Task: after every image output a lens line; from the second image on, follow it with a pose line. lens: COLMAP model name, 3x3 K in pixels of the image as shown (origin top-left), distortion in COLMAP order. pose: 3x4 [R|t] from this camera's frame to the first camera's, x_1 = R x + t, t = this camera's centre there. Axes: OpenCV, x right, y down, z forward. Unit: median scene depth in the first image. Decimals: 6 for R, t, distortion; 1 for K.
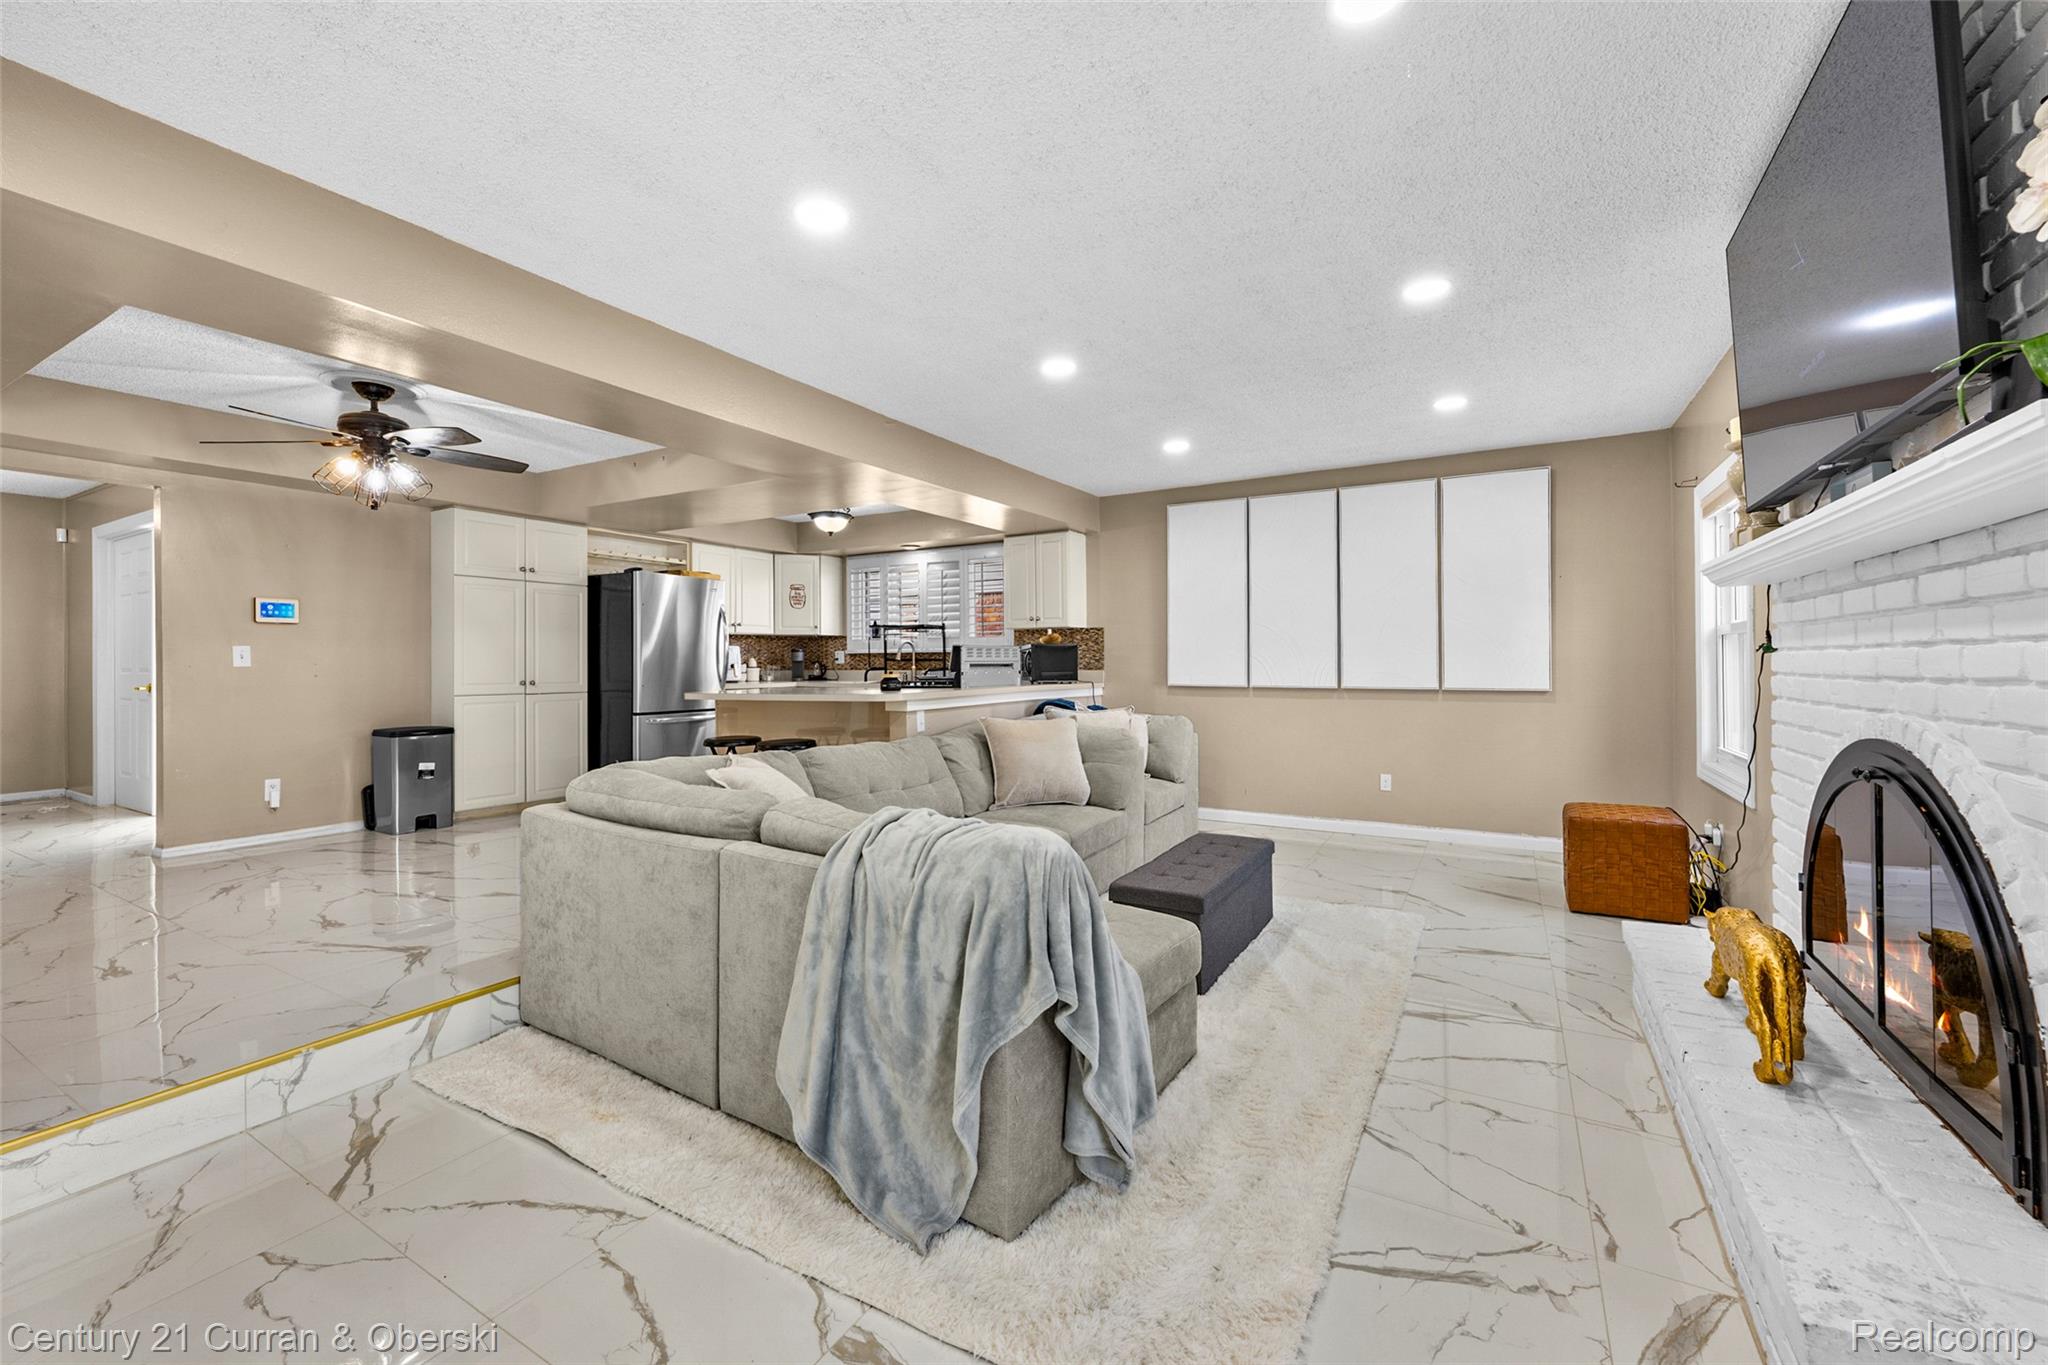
lens RADIAL K [[818.1, 0, 1014.4], [0, 818.1, 667.9], [0, 0, 1]] dist [-0.003351, 0.000222]
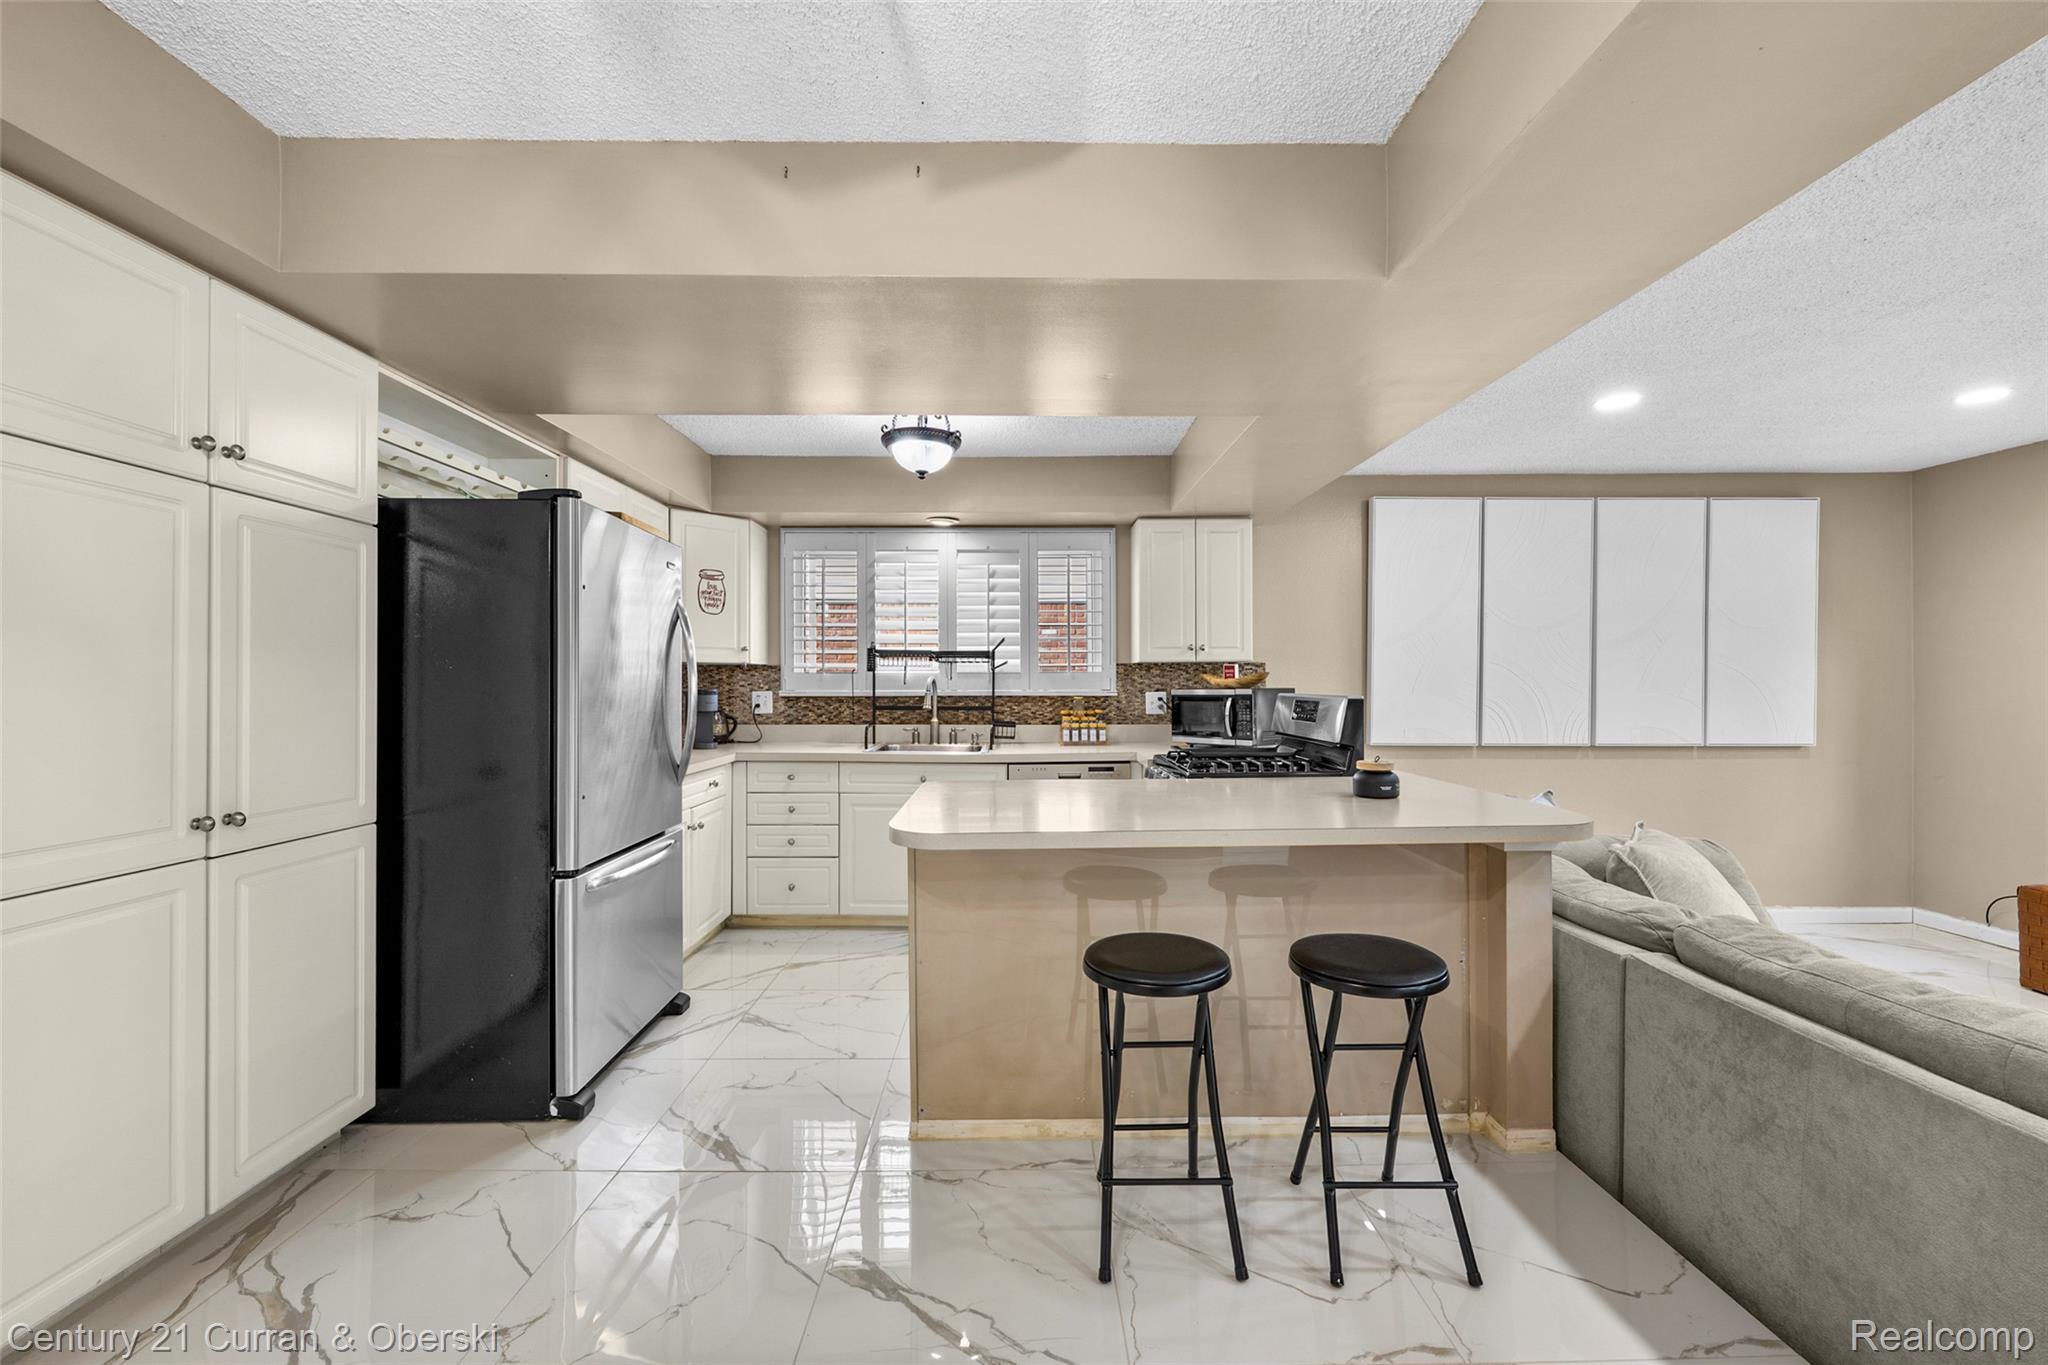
lens RADIAL K [[818.1, 0, 1011.0], [0, 818.1, 684.3], [0, 0, 1]] dist [-0.003351, 0.000222]
pose [[0.862727, 0.003134, 0.505660, -0.497315], [0.000625, 0.999973, -0.007264, -0.030144], [-0.505669, 0.006583, 0.862702, 0.592513]]
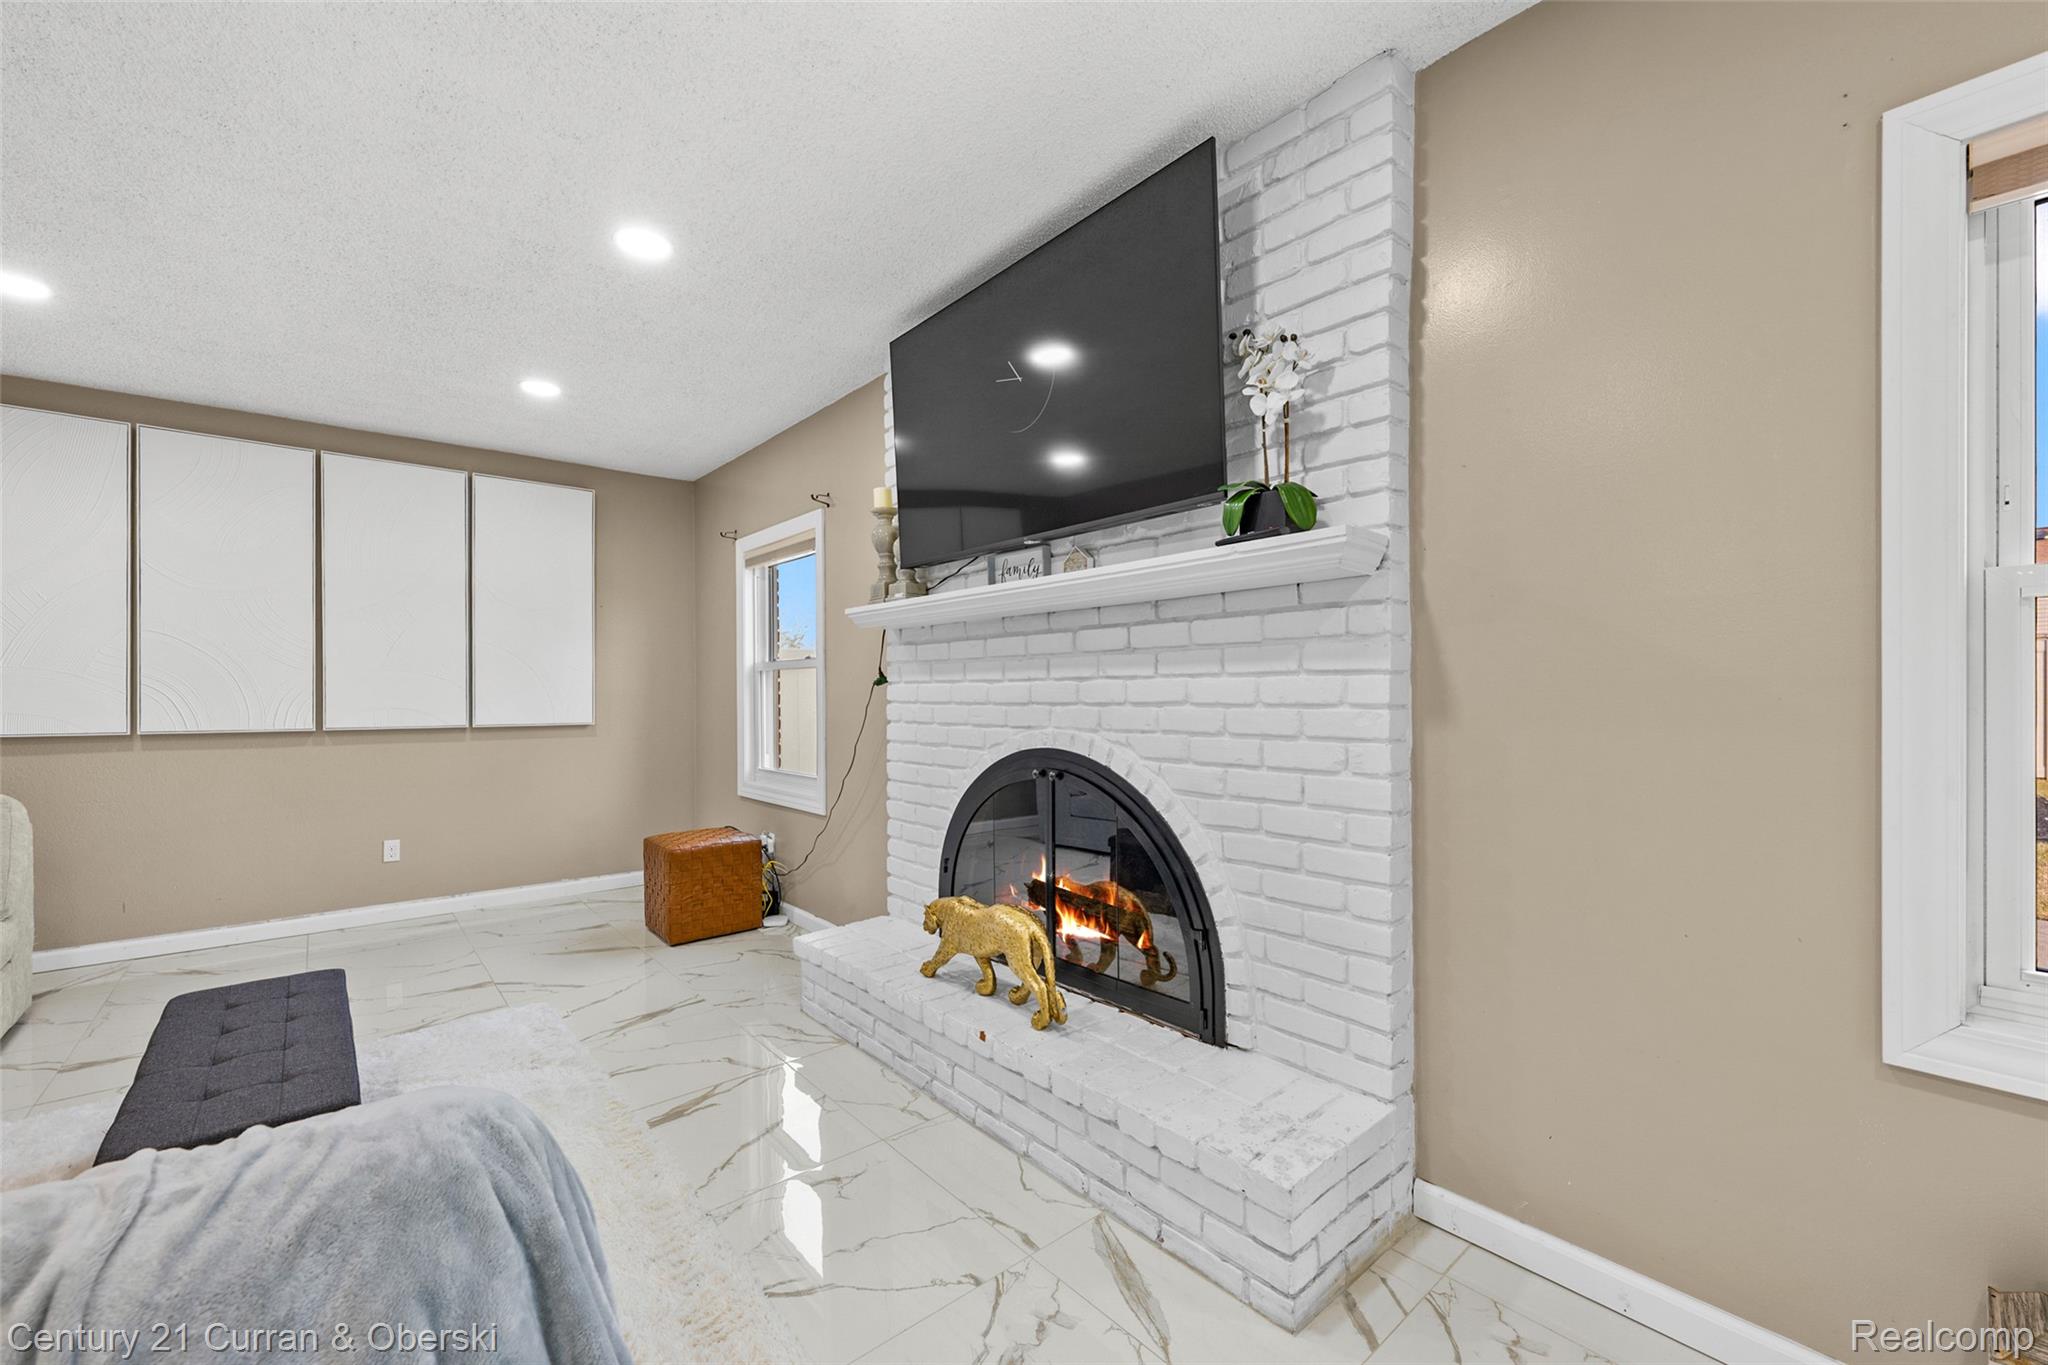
lens RADIAL K [[818.1, 0, 1018.5], [0, 818.1, 699.8], [0, 0, 1]] dist [-0.003351, 0.000222]
pose [[0.321285, -0.003281, 0.946977, -0.082602], [0.006720, 0.999977, 0.001185, 0.001315], [-0.946959, 0.005983, 0.321300, 0.194054]]
